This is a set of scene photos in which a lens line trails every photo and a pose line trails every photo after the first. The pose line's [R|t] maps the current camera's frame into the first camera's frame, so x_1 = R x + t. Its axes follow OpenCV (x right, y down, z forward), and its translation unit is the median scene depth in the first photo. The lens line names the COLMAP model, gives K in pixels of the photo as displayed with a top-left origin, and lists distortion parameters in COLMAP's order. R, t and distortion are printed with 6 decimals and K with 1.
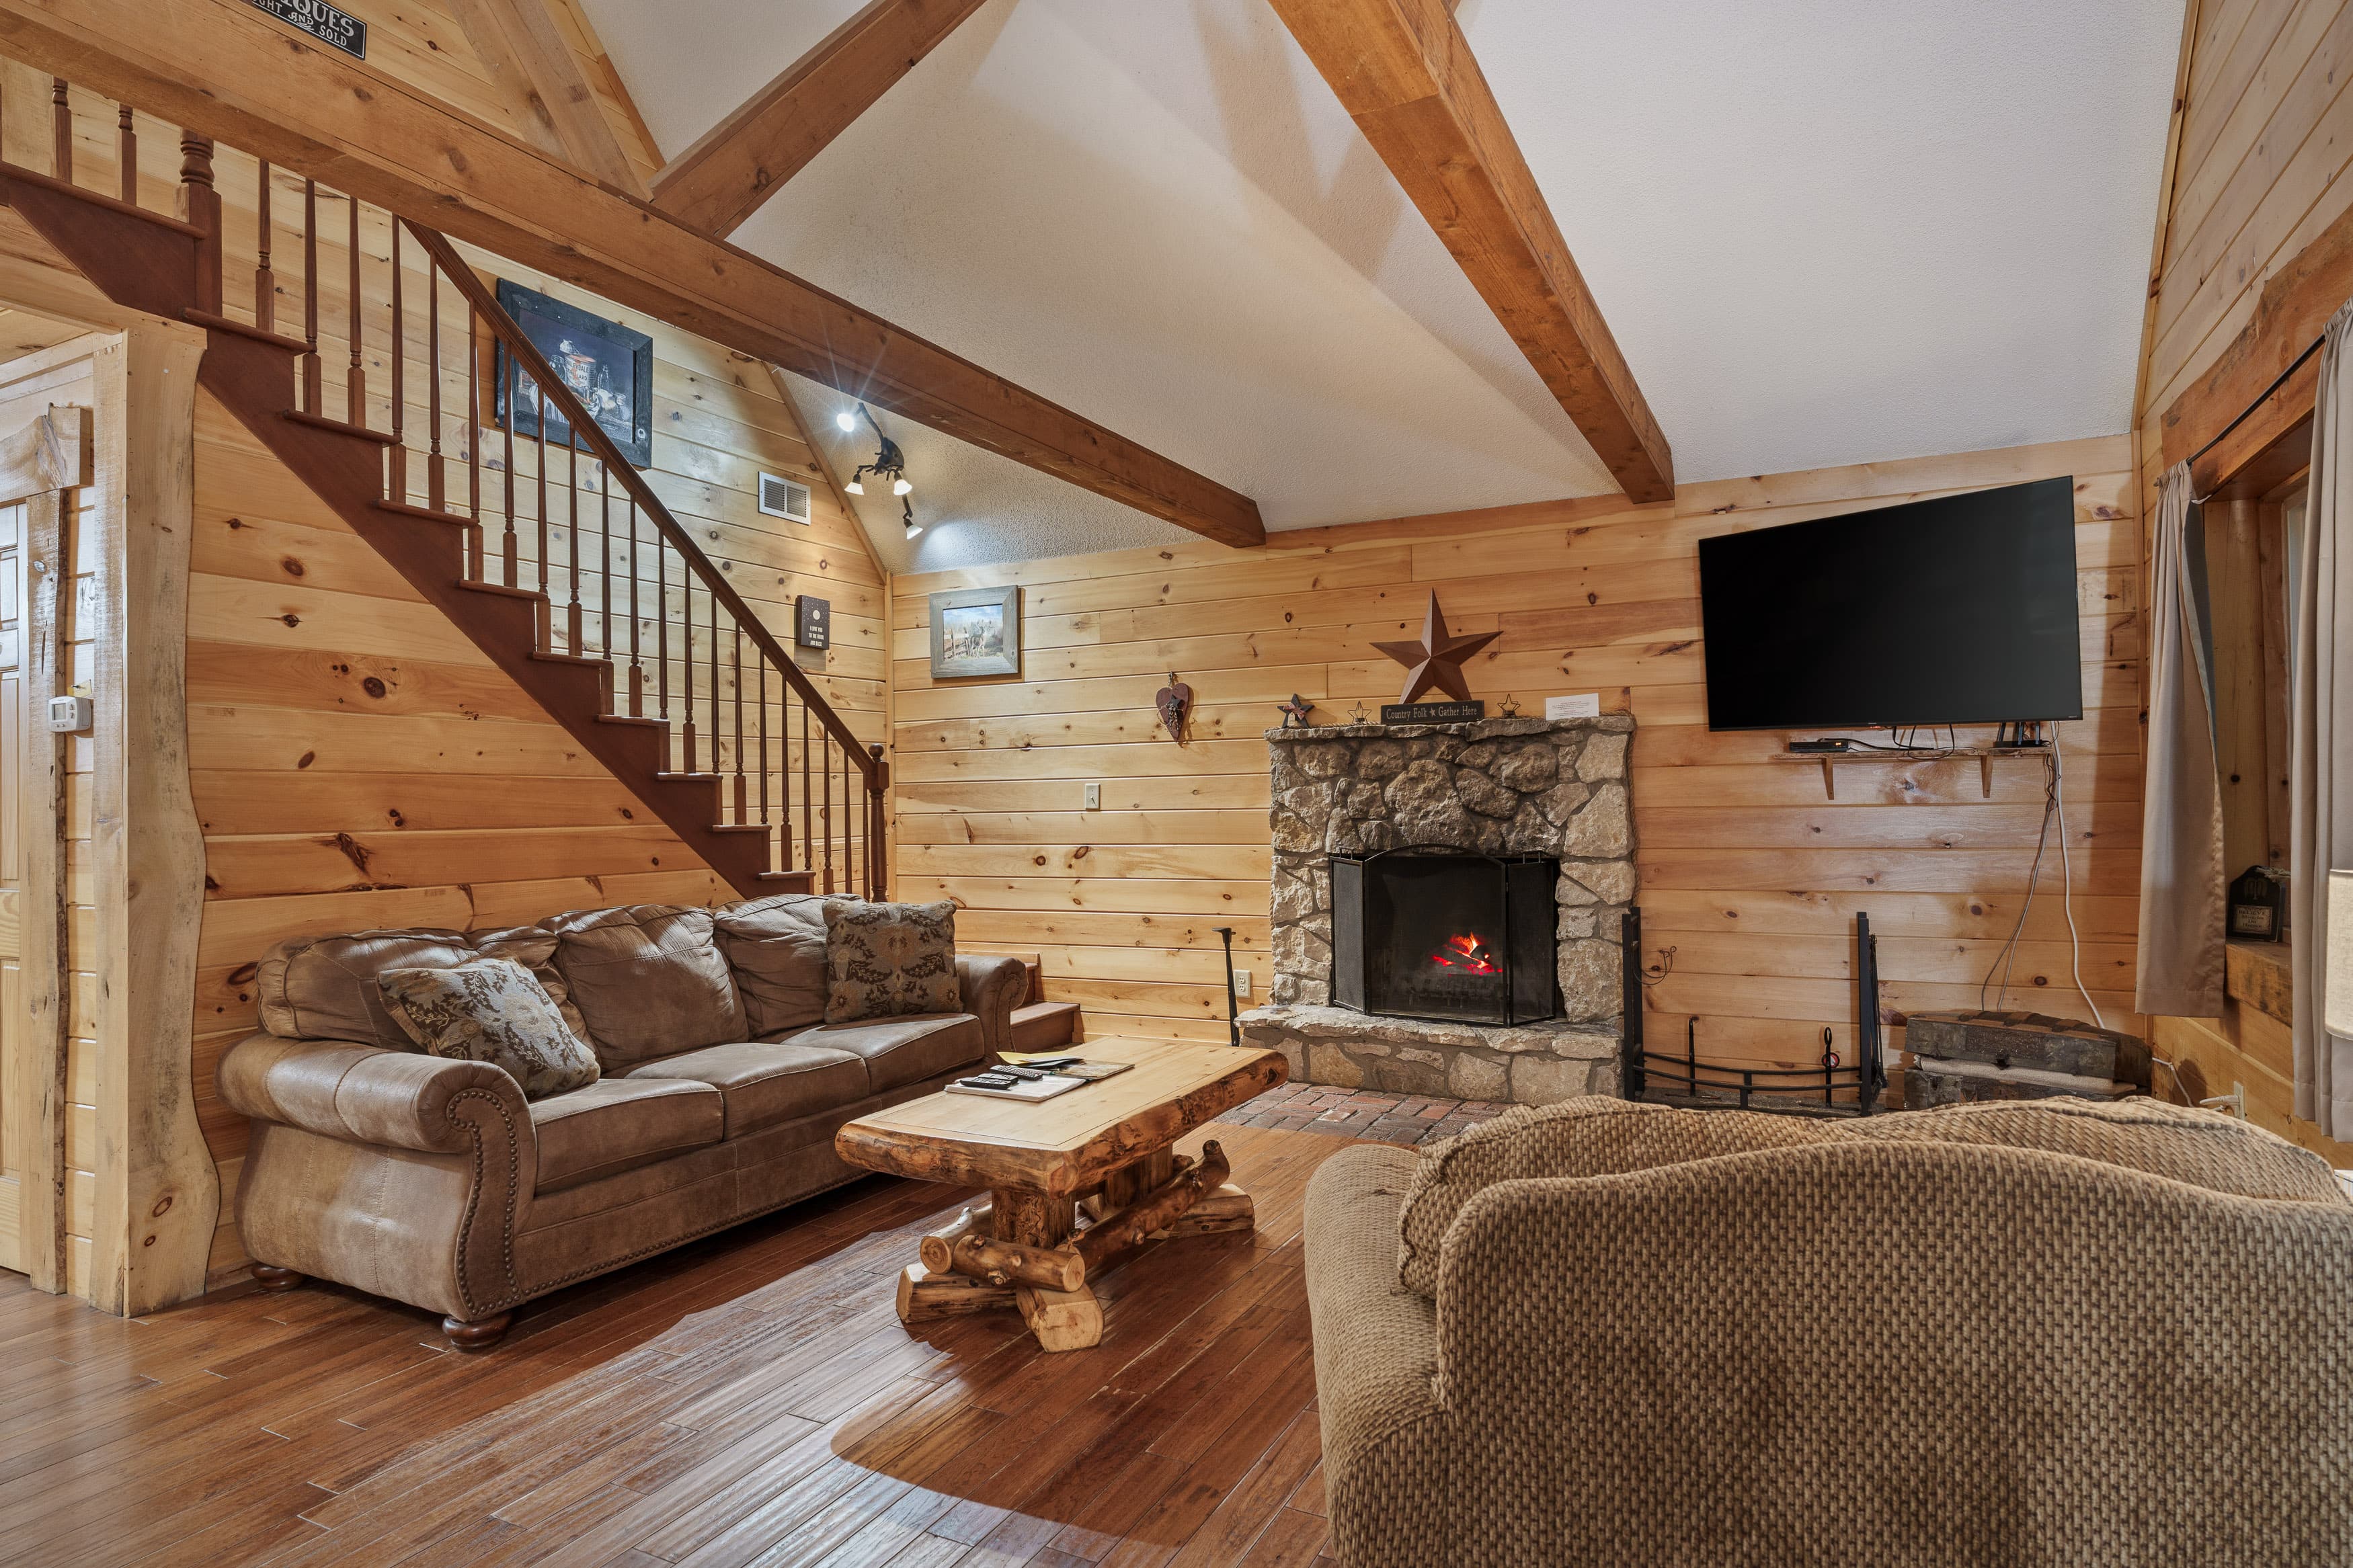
lens RADIAL K [[1297.0, 0, 1176.2], [0, 1297.0, 790.5], [0, 0, 1]] dist [0.004404, -0.000573]
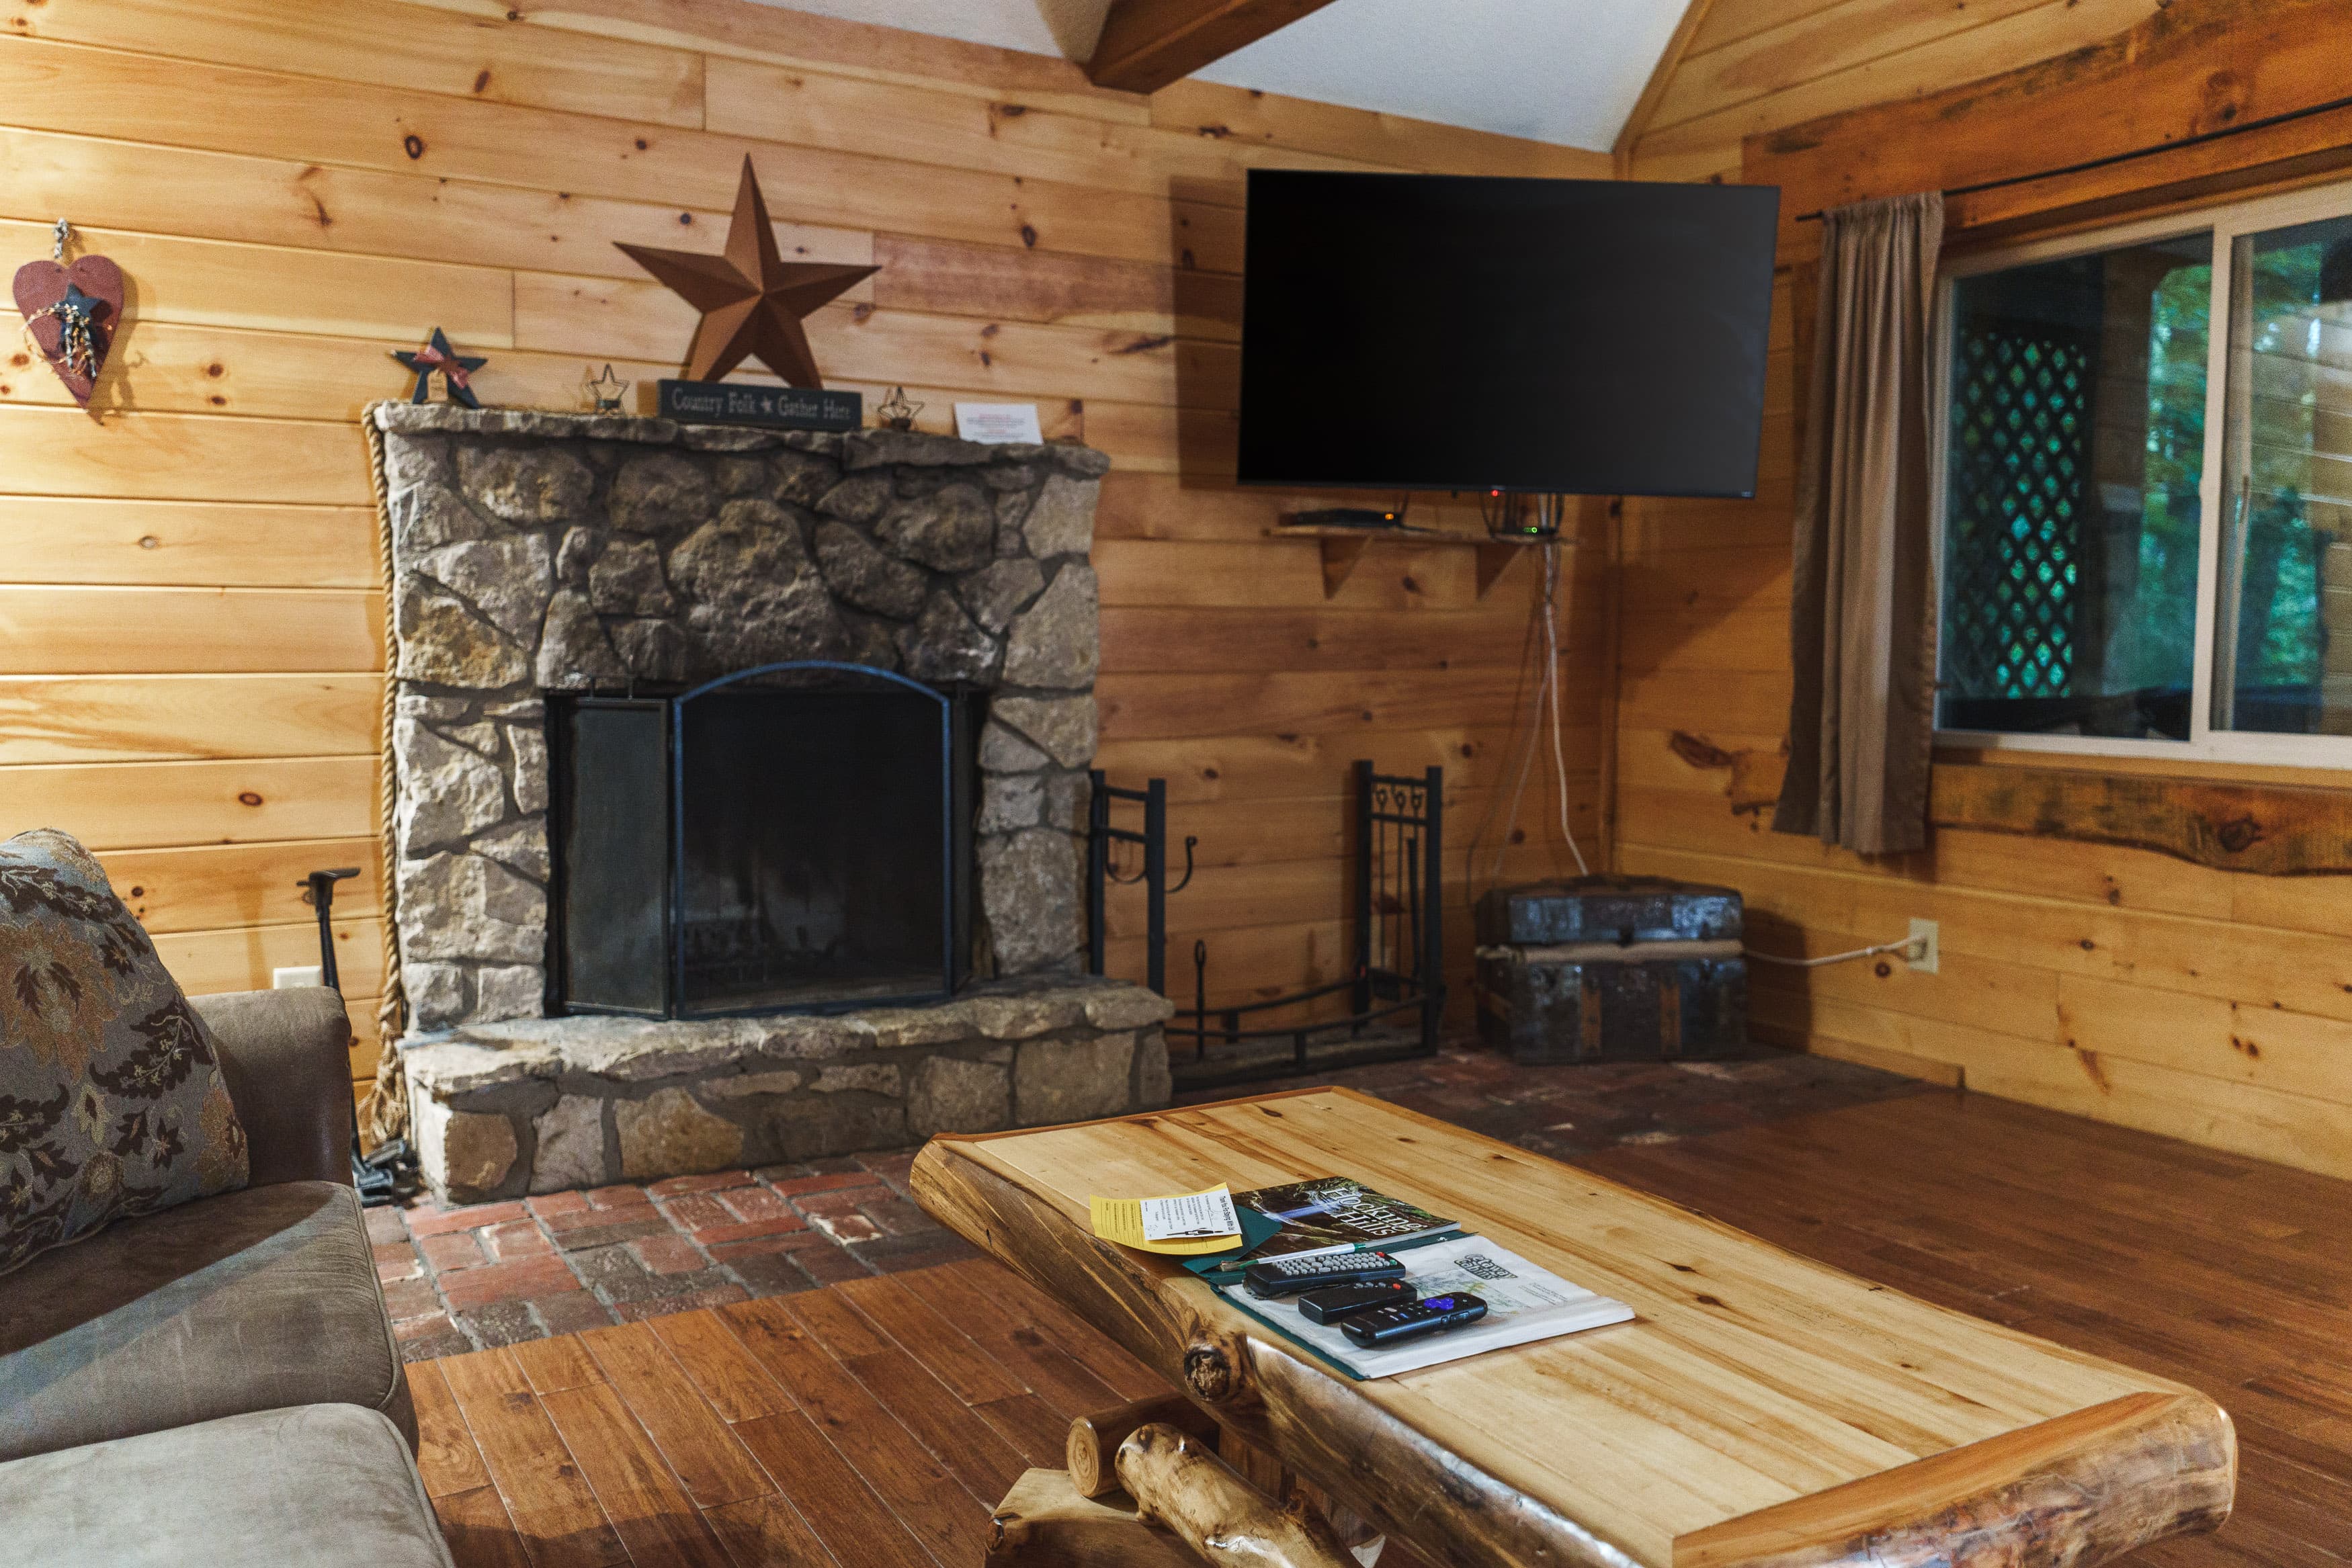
lens RADIAL K [[1874.8, 0, 1177.2], [0, 1874.8, 784.4], [0, 0, 1]] dist [0.008351, 0.001117]
pose [[0.541456, -0.047671, 0.839376, -0.335533], [-0.017076, 0.997562, 0.067670, 0.034551], [-0.840555, -0.050973, 0.539322, 0.468538]]
